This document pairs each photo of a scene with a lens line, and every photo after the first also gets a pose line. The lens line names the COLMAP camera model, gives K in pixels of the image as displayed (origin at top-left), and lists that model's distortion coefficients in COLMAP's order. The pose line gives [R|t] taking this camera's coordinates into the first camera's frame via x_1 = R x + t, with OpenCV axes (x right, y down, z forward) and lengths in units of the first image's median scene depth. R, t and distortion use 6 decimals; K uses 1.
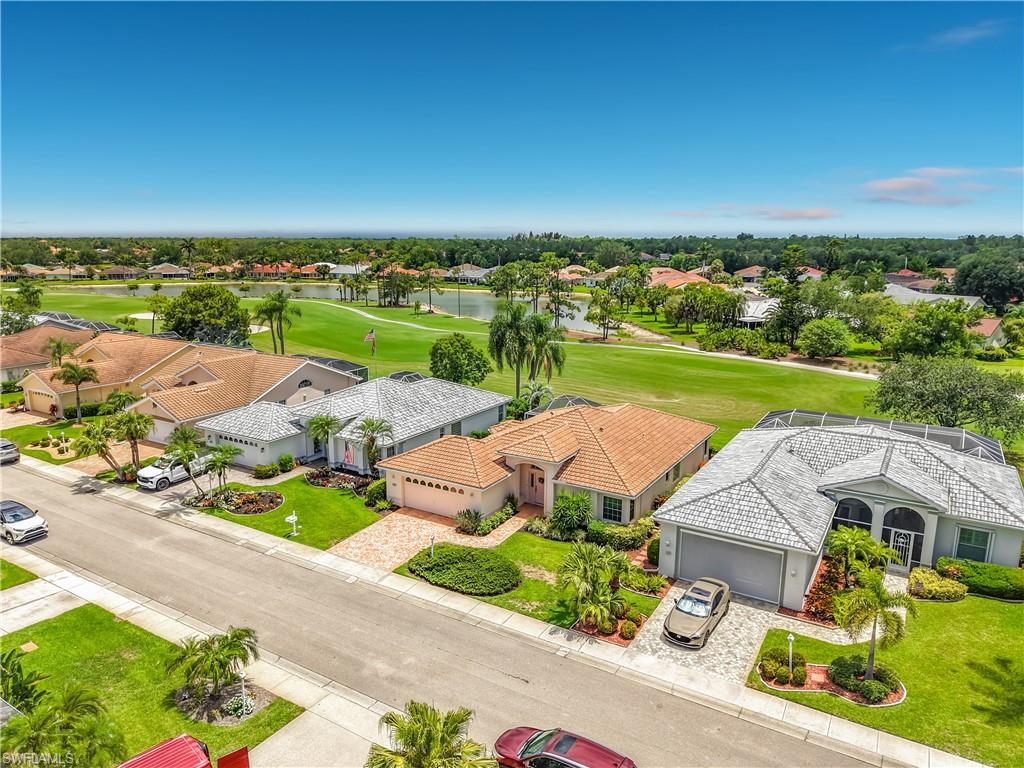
lens RADIAL K [[694.3, 0, 512.0], [0, 694.3, 384.0], [0, 0, 1]] dist [-0.000892, -0.002689]
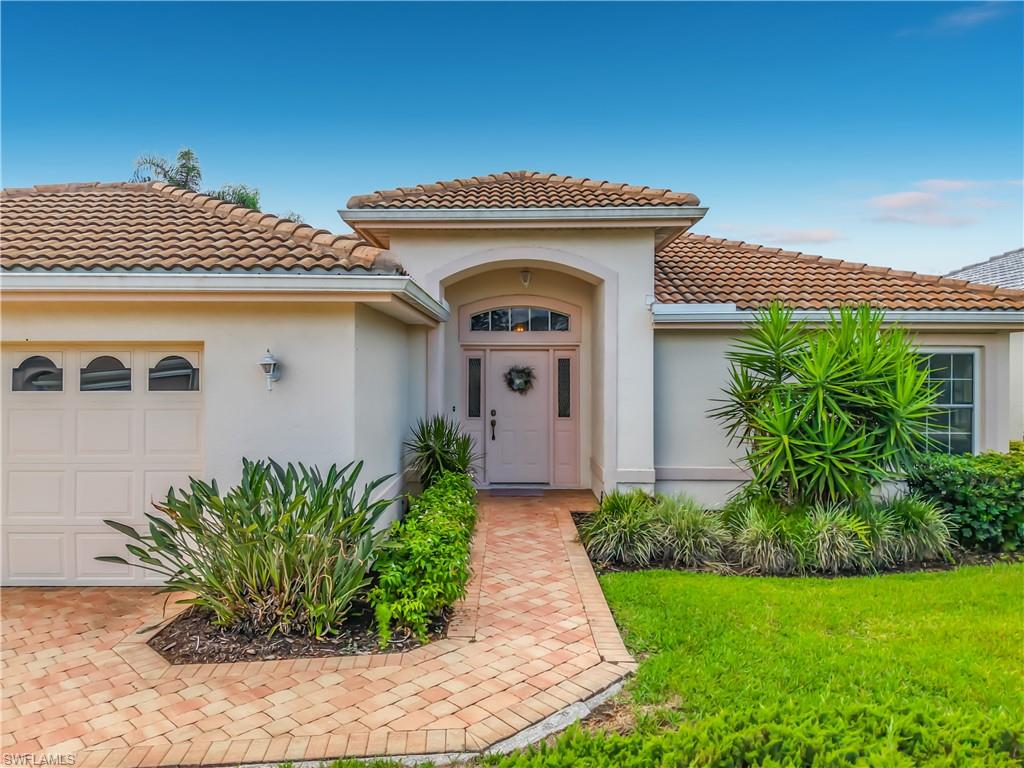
lens RADIAL K [[694.3, 0, 512.0], [0, 694.3, 384.0], [0, 0, 1]] dist [-0.000892, -0.002689]
pose [[0.855023, -0.004010, 0.518574, -0.073244], [0.109375, 0.978871, -0.172768, 0.158451], [-0.506924, 0.204440, 0.837396, 0.704880]]
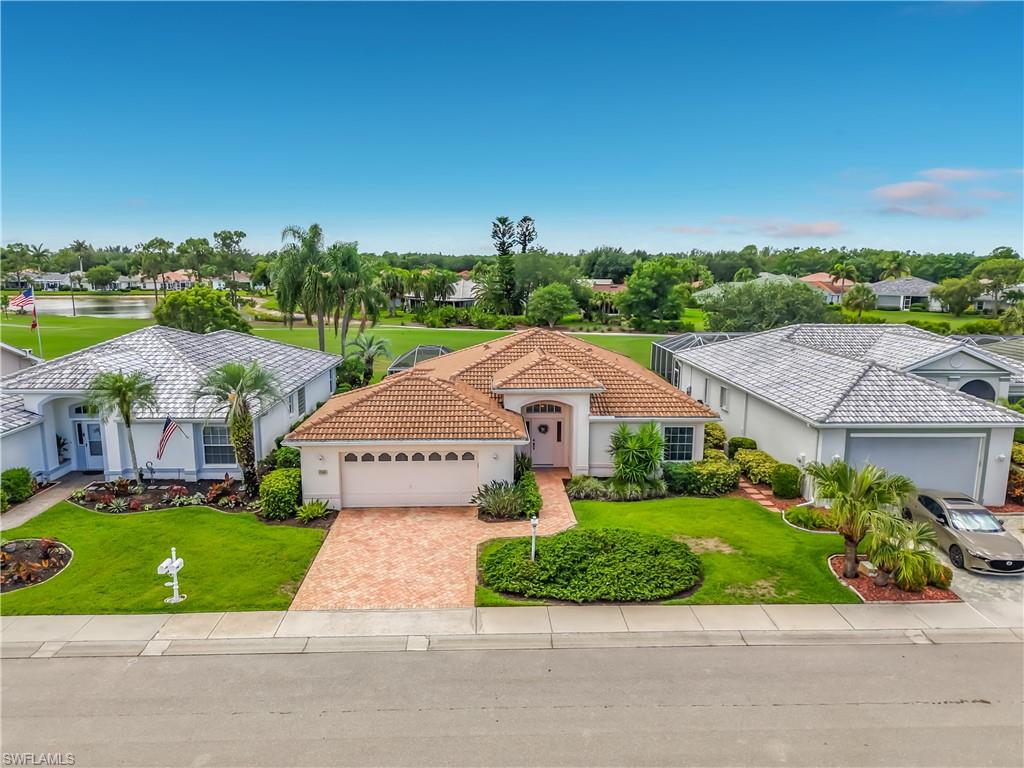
lens RADIAL K [[695.8, 0, 512.0], [0, 695.8, 384.0], [0, 0, 1]] dist [0.030965, -0.002826]
pose [[0.833522, -0.092086, 0.544757, -0.299623], [0.110458, 0.993880, -0.001005, 0.082327], [-0.541331, 0.061011, 0.838593, 0.400436]]
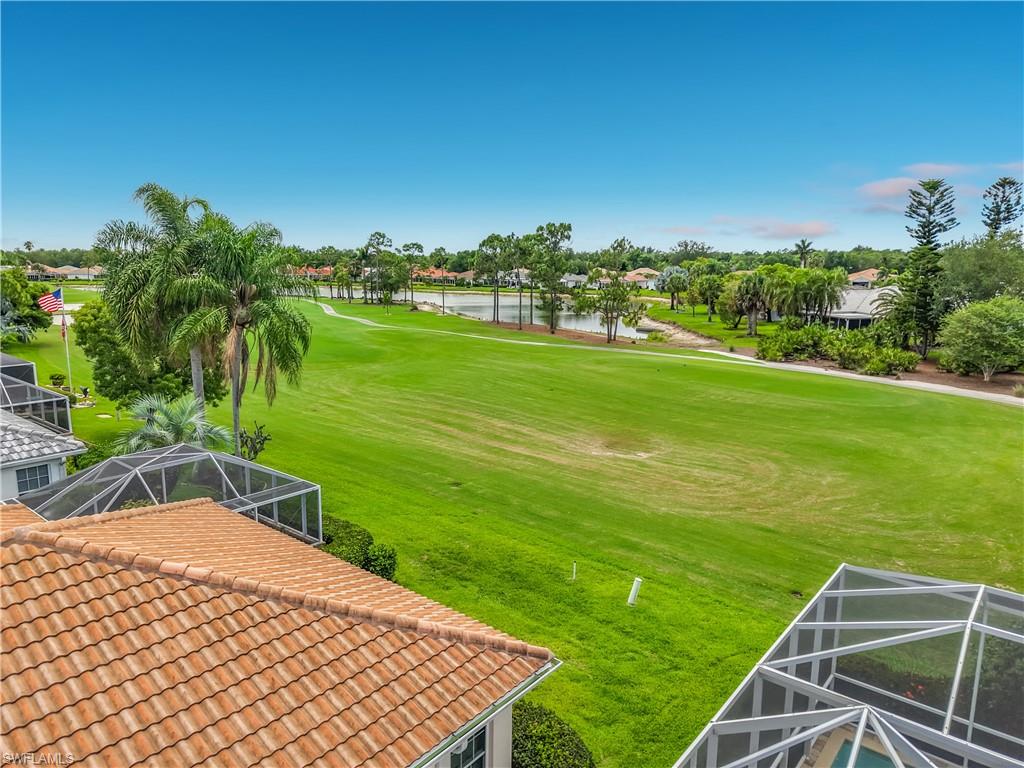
lens RADIAL K [[669.6, 0, 482.5], [0, 669.6, 380.3], [0, 0, 1]] dist [-0.000233, -0.002615]
pose [[0.981368, 0.025999, -0.190372, 0.332335], [-0.031633, 0.999145, -0.026618, -0.015391], [0.189518, 0.032144, 0.981351, 0.855280]]
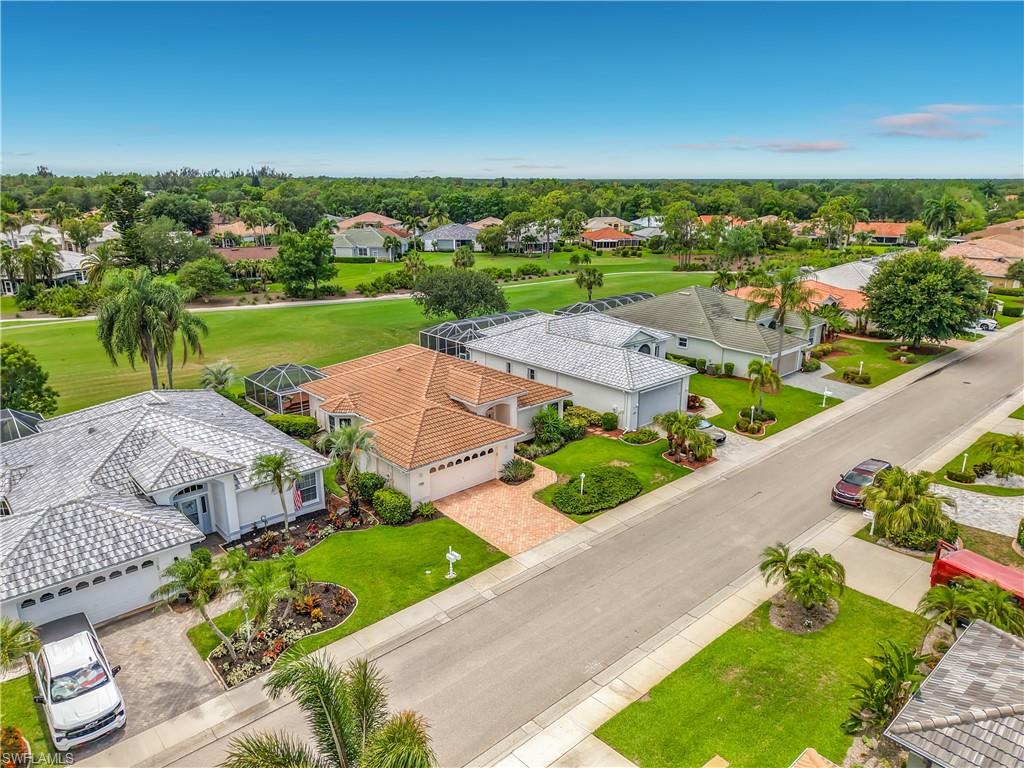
lens RADIAL K [[695.8, 0, 512.0], [0, 695.8, 384.0], [0, 0, 1]] dist [0.030965, -0.002826]
pose [[0.284536, -0.274050, 0.918660, -0.777718], [0.196271, 0.954624, 0.223988, -0.121494], [-0.938359, 0.116574, 0.325412, 0.539226]]
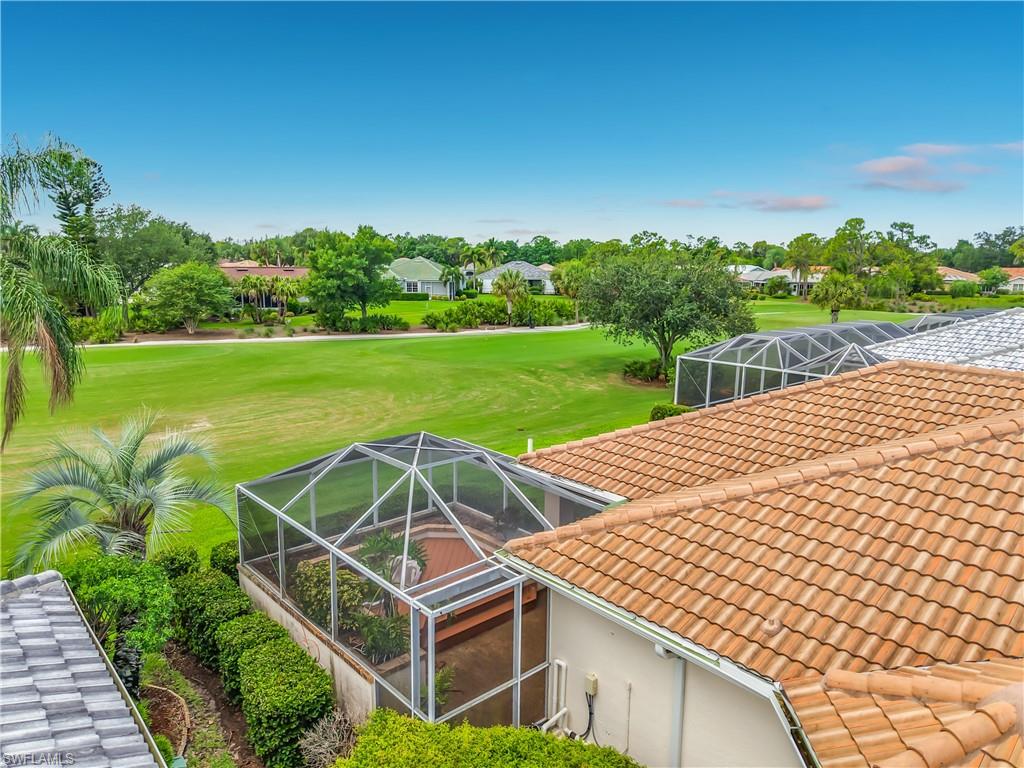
lens RADIAL K [[695.8, 0, 512.0], [0, 695.8, 384.0], [0, 0, 1]] dist [0.030965, -0.002826]
pose [[0.292048, -0.173453, 0.940544, -0.133334], [0.188731, 0.974531, 0.121118, -0.023676], [-0.937597, 0.142138, 0.317346, 1.074071]]
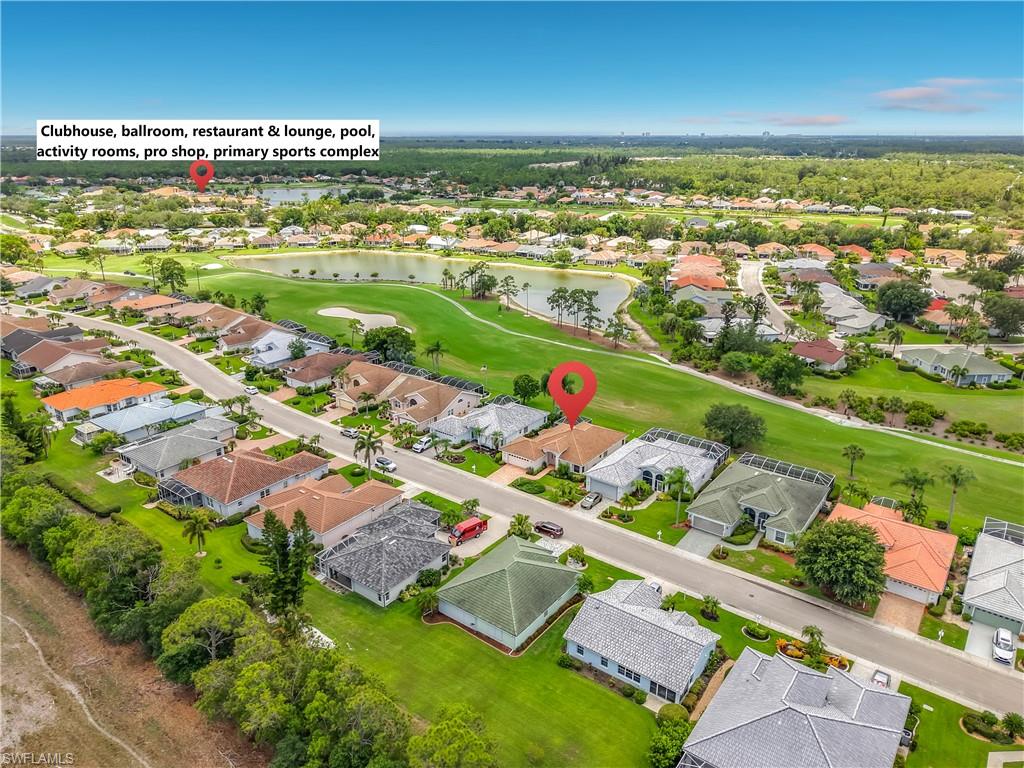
lens RADIAL K [[694.3, 0, 512.0], [0, 694.3, 384.0], [0, 0, 1]] dist [-0.000892, -0.002689]
pose [[0.995387, 0.031850, -0.090497, 0.099945], [-0.019545, 0.990824, 0.133737, -0.480991], [0.093926, -0.131351, 0.986876, -1.620602]]
